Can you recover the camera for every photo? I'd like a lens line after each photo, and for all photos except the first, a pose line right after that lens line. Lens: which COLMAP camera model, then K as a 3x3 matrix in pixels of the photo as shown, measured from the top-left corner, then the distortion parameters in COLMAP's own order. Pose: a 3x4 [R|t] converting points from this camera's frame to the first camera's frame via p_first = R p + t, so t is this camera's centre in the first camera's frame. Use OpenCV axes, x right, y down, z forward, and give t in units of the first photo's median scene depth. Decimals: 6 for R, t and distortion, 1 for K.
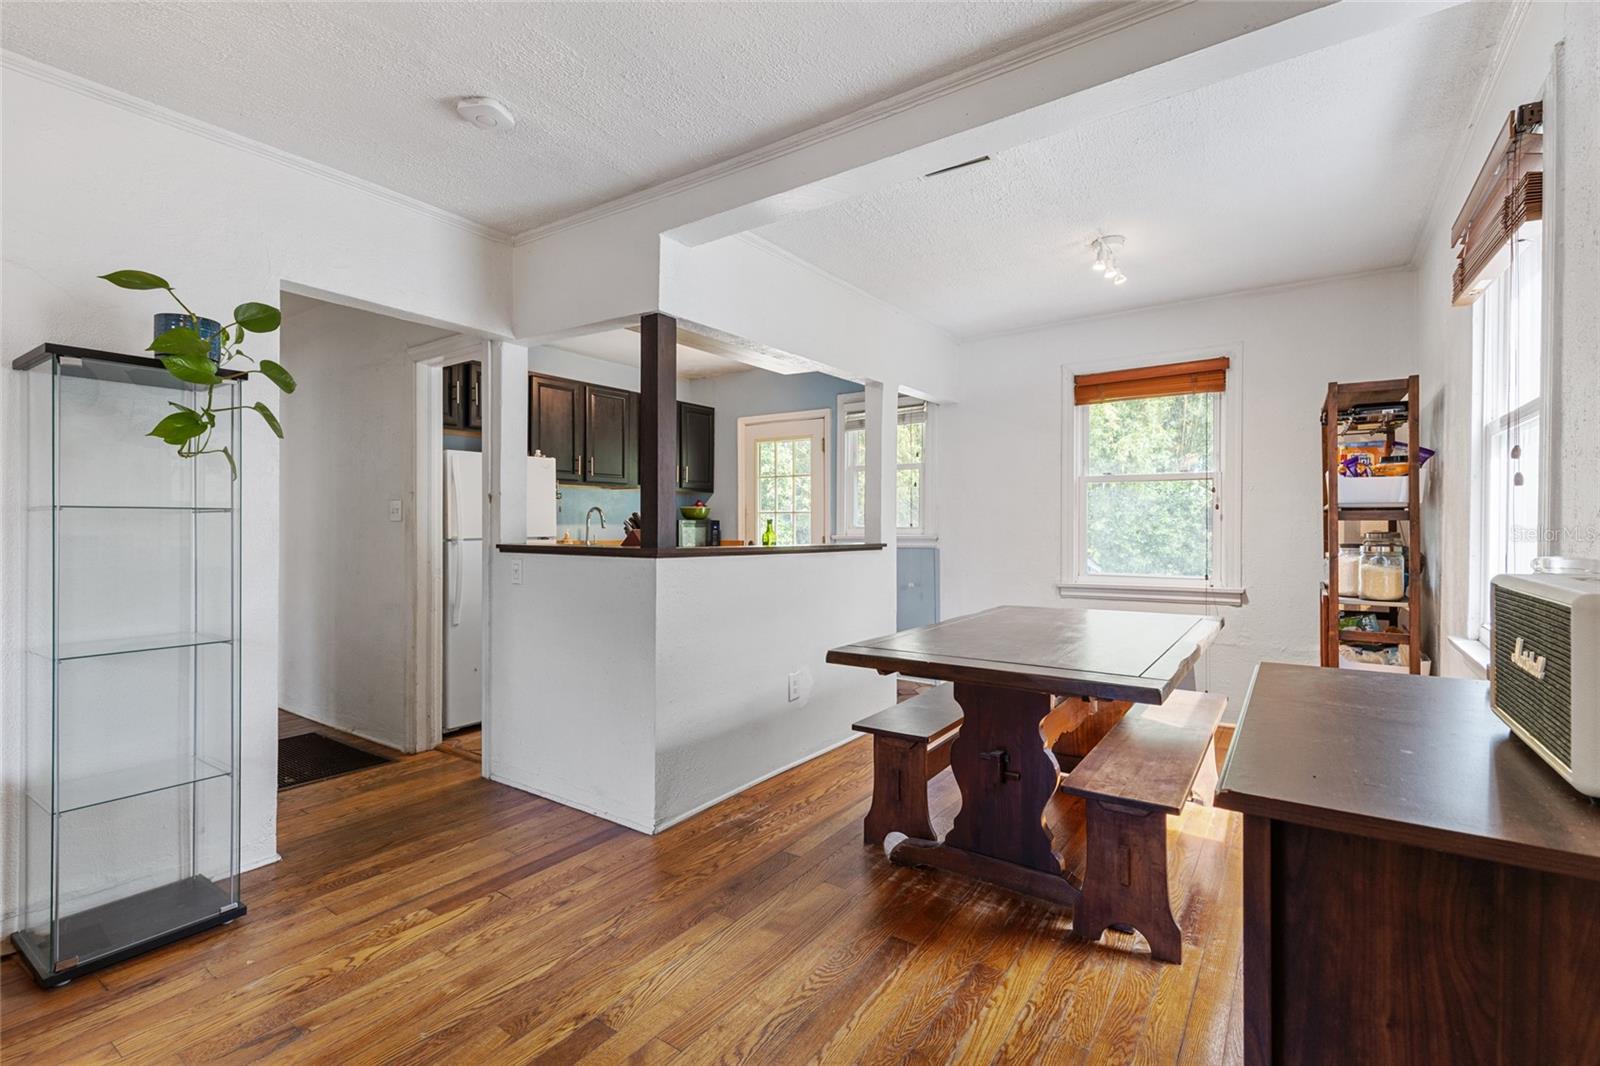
lens RADIAL K [[732.9, 0, 798.3], [0, 732.9, 524.9], [0, 0, 1]] dist [0.003905, -0.000462]
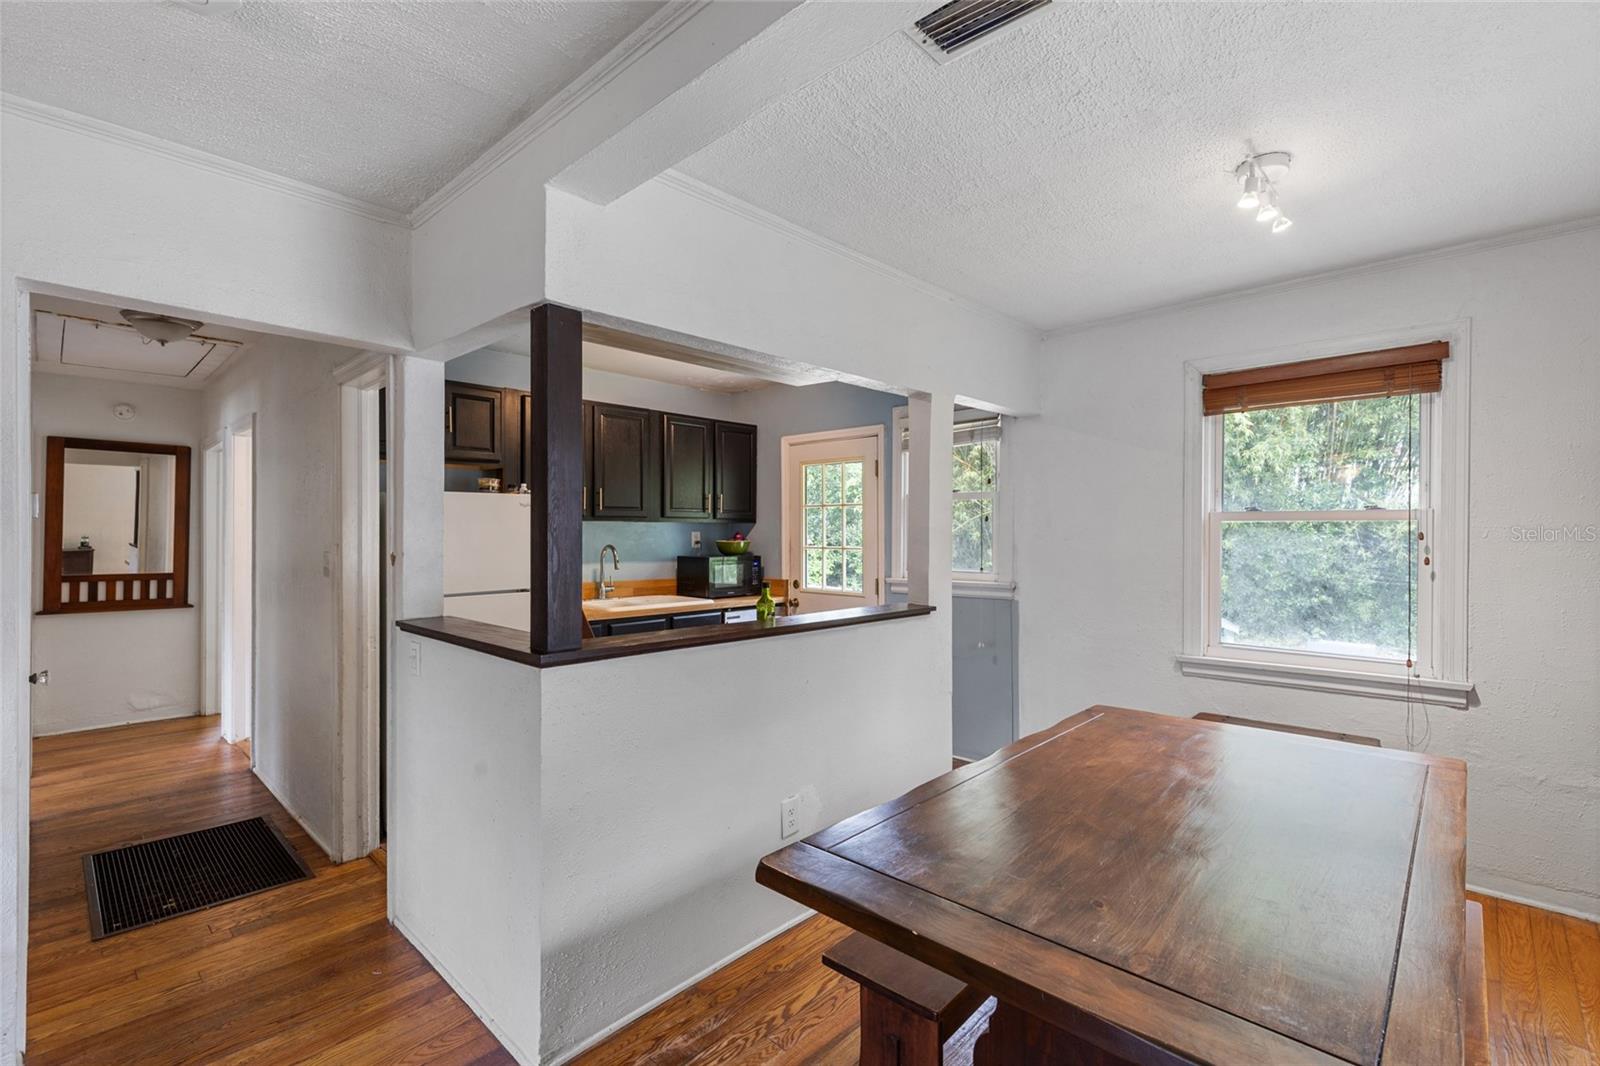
lens RADIAL K [[715.6, 0, 800.0], [0, 715.6, 533.0], [0, 0, 1]] dist [0.002209, -0.000528]
pose [[0.989375, -0.000278, -0.145388, 0.116677], [0.000820, 0.999993, 0.003667, -0.069164], [0.145386, -0.003747, 0.989368, 0.329494]]
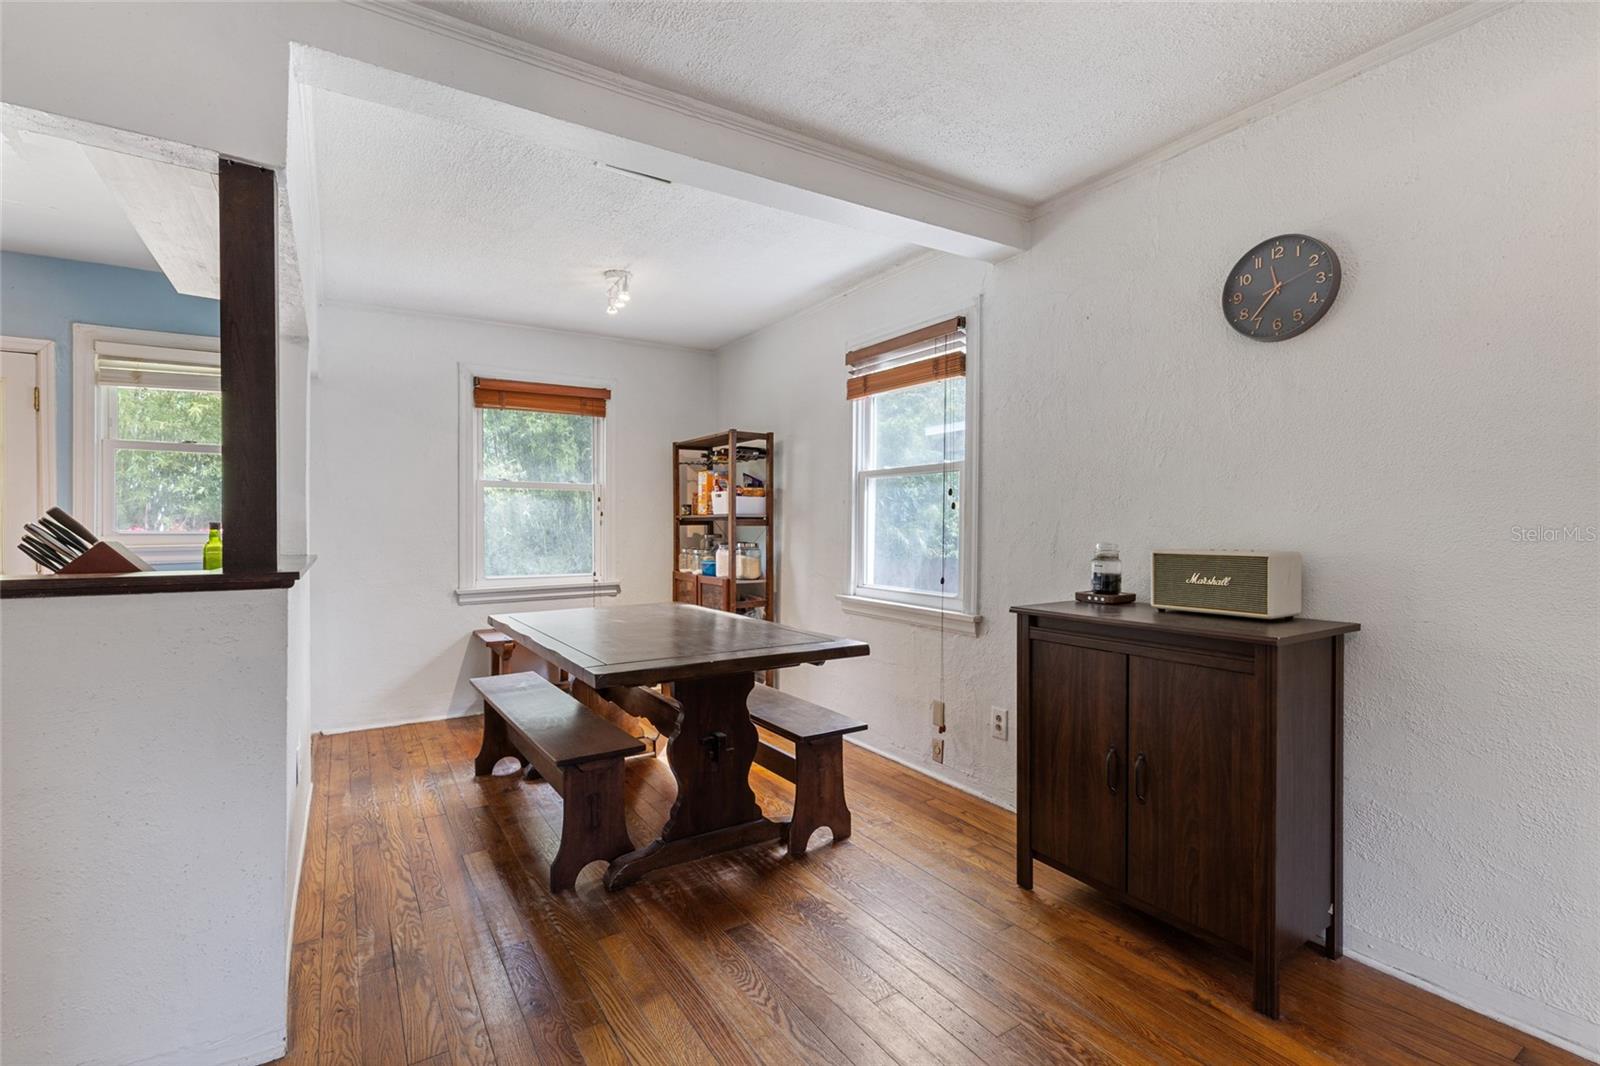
lens RADIAL K [[715.6, 0, 800.0], [0, 715.6, 533.0], [0, 0, 1]] dist [0.002209, -0.000528]
pose [[0.378995, -0.007226, 0.925371, -0.487407], [0.002301, 0.999974, 0.006866, -0.001250], [-0.925396, -0.000473, 0.379001, 0.338628]]
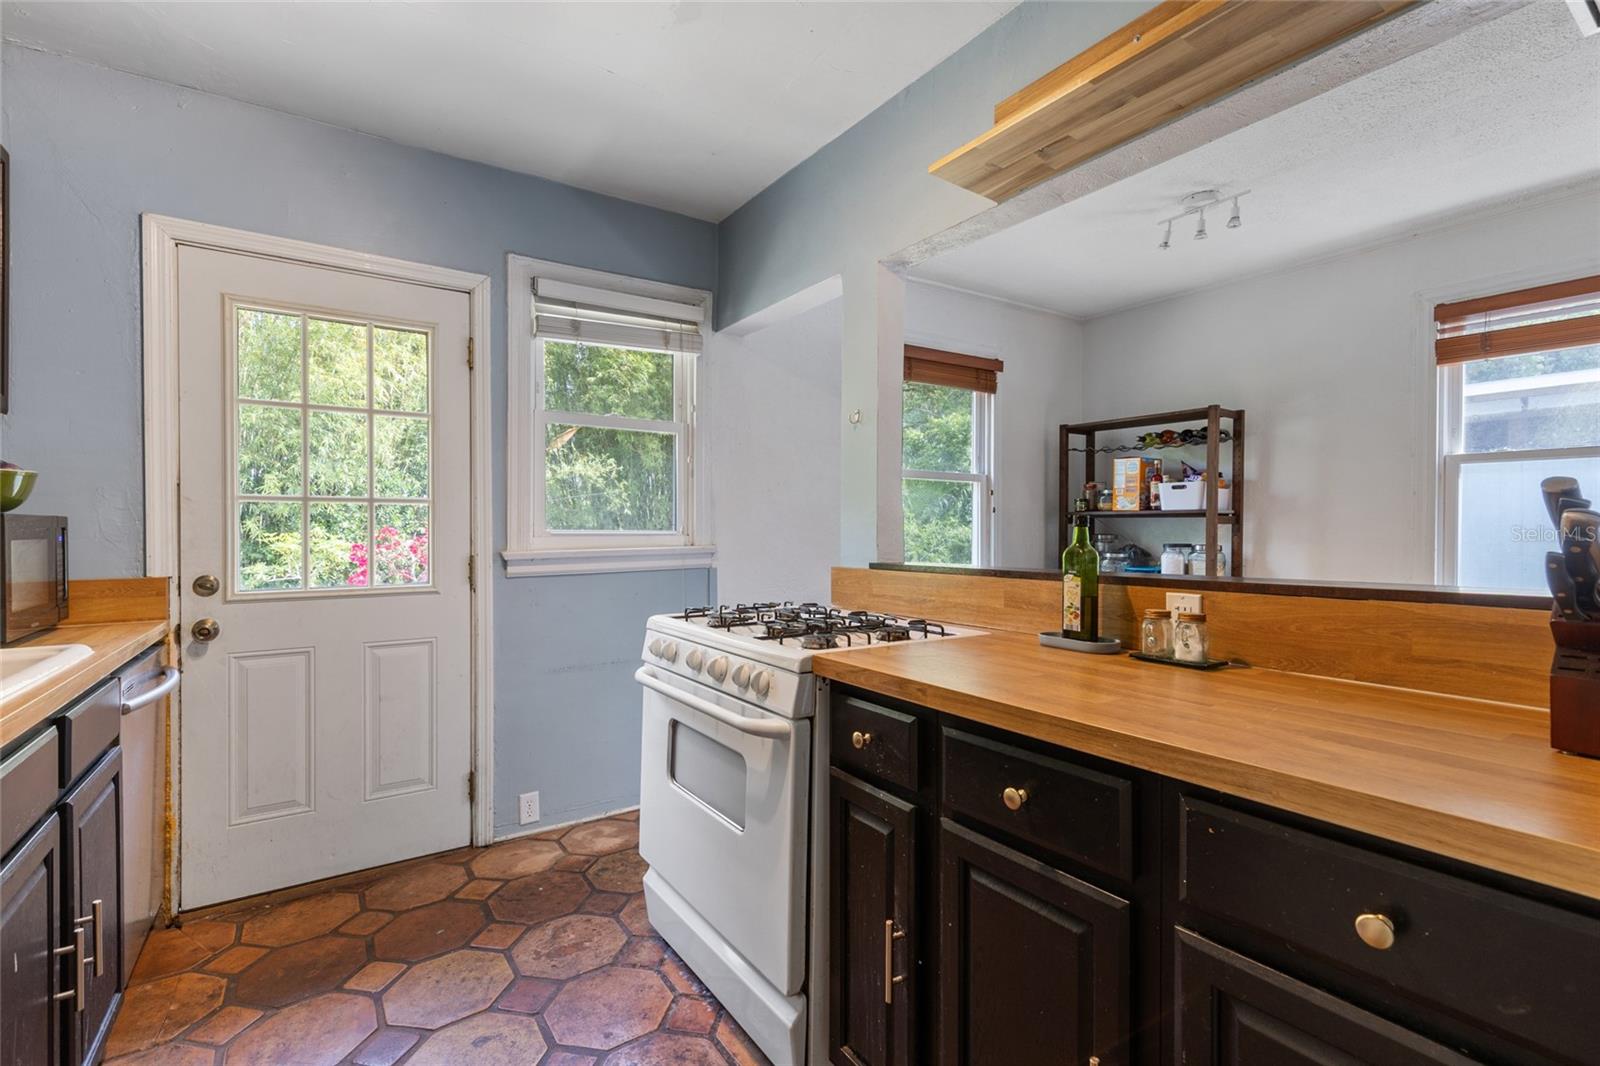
lens RADIAL K [[715.6, 0, 800.0], [0, 715.6, 533.0], [0, 0, 1]] dist [0.002209, -0.000528]
pose [[0.359741, -0.008030, 0.933018, -0.538727], [0.002257, 0.999968, 0.007737, -0.002340], [-0.933049, -0.000678, 0.359748, 1.151891]]
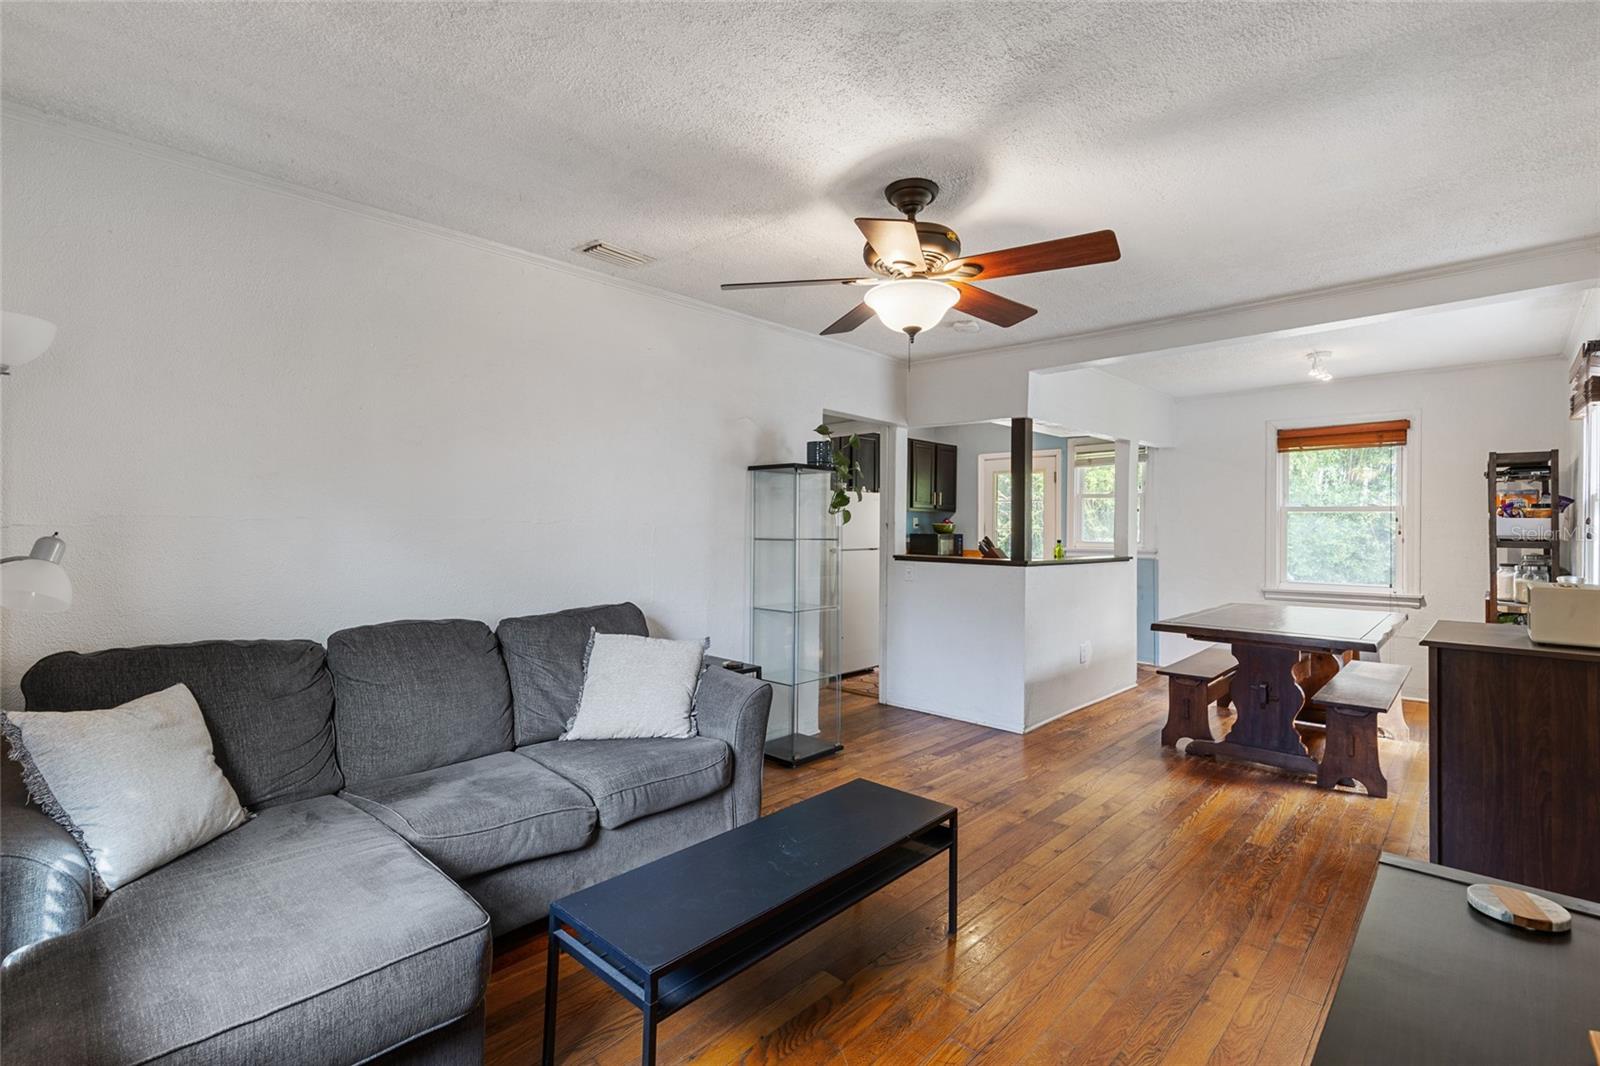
lens RADIAL K [[738.2, 0, 791.8], [0, 738.2, 519.3], [0, 0, 1]] dist [0.001168, -0.000286]
pose [[0.987875, 0.006706, -0.155105, -0.390825], [-0.008073, 0.999934, -0.008190, -0.037247], [0.155039, 0.009343, 0.987864, -0.620654]]
